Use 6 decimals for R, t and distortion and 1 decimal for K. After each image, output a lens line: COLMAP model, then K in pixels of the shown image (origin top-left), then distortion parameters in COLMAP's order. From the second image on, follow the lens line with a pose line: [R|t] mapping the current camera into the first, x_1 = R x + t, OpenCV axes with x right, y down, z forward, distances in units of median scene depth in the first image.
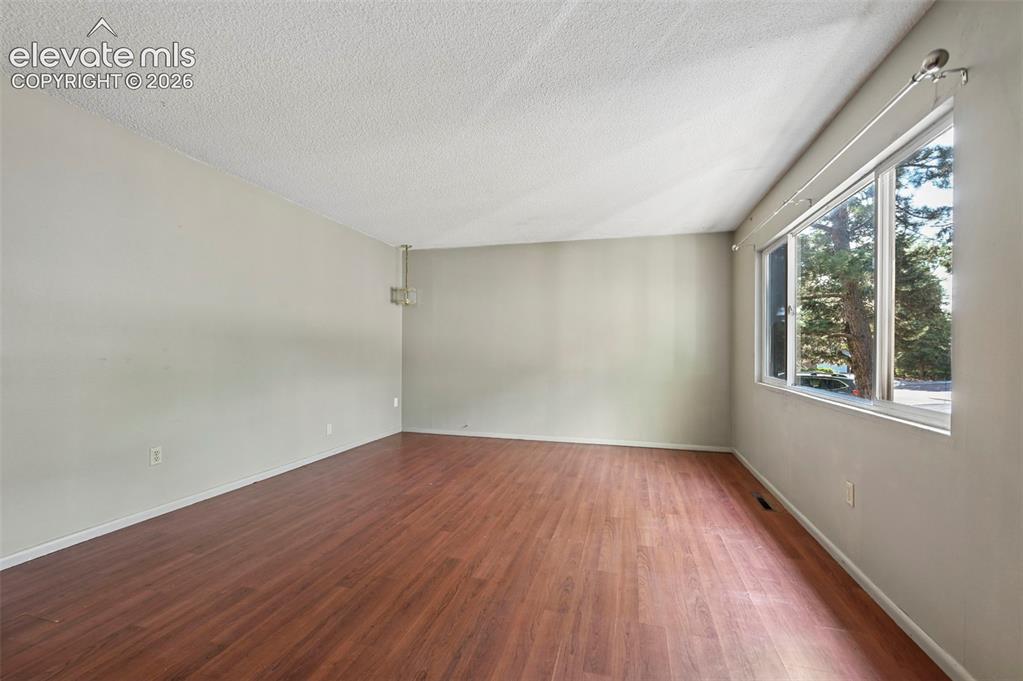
lens RADIAL K [[420.4, 0, 513.9], [0, 420.4, 345.5], [0, 0, 1]] dist [0.002926, 0.000082]
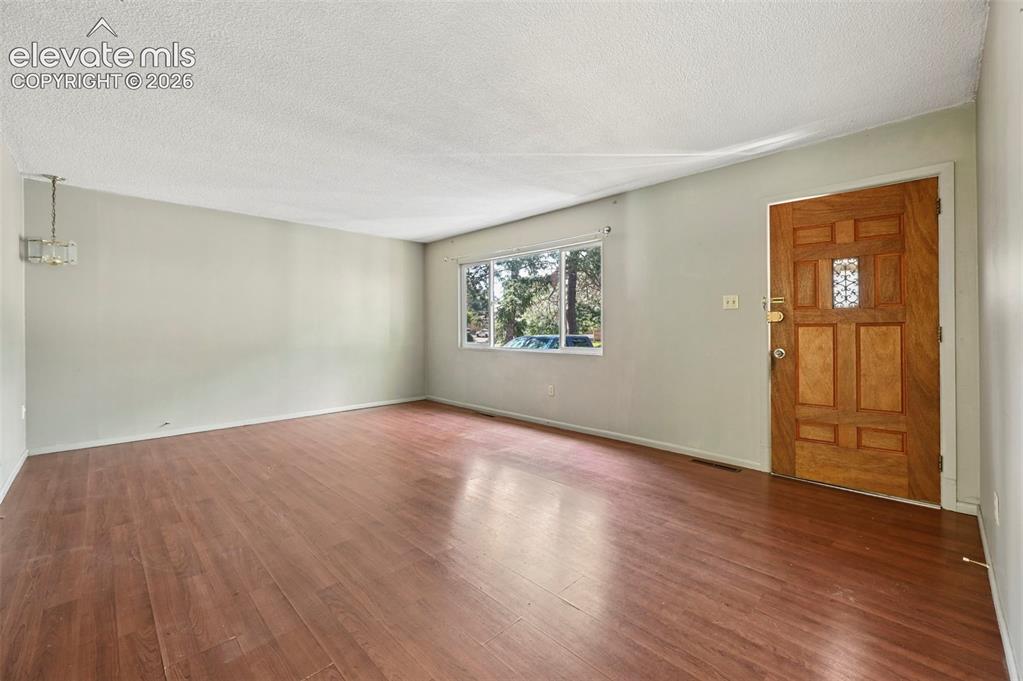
lens RADIAL K [[420.4, 0, 523.2], [0, 420.4, 323.7], [0, 0, 1]] dist [0.002926, 0.000082]
pose [[0.492116, -0.001392, 0.870529, -0.748934], [0.001996, 0.999998, 0.000471, -0.000820], [-0.870528, 0.001506, 0.492117, 0.018569]]
